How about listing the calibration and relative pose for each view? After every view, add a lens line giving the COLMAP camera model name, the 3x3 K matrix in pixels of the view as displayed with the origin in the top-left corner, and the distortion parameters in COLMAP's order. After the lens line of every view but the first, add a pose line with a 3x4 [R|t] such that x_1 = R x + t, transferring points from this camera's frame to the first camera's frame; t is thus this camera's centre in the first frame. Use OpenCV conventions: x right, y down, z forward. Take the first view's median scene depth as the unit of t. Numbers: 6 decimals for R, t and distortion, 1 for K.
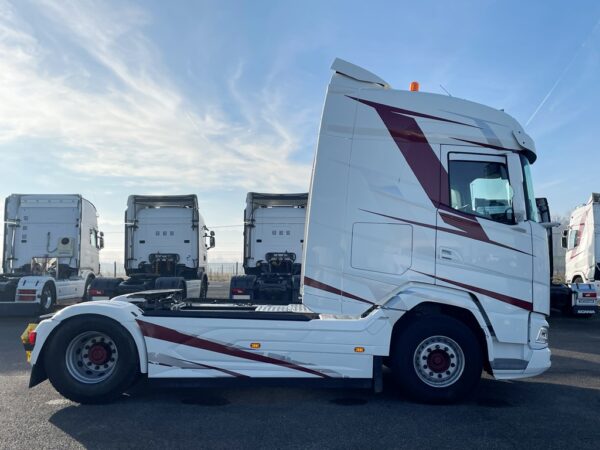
lens RADIAL K [[589.6, 0, 302.2], [0, 589.6, 230.3], [0, 0, 1]] dist [0.036227, 0.000000]
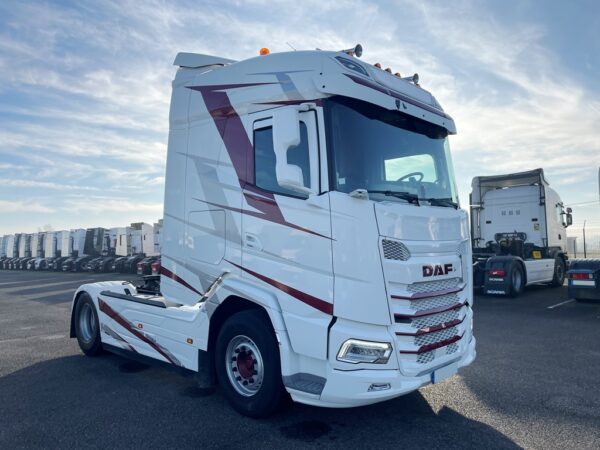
lens RADIAL K [[455.8, 0, 297.8], [0, 455.8, 222.9], [0, 0, 1]] dist [0.043493, -0.043115]
pose [[0.704371, -0.058517, -0.707416, 0.756208], [0.066280, 0.997664, -0.016531, 0.029506], [0.706731, -0.035244, 0.706604, 0.578607]]
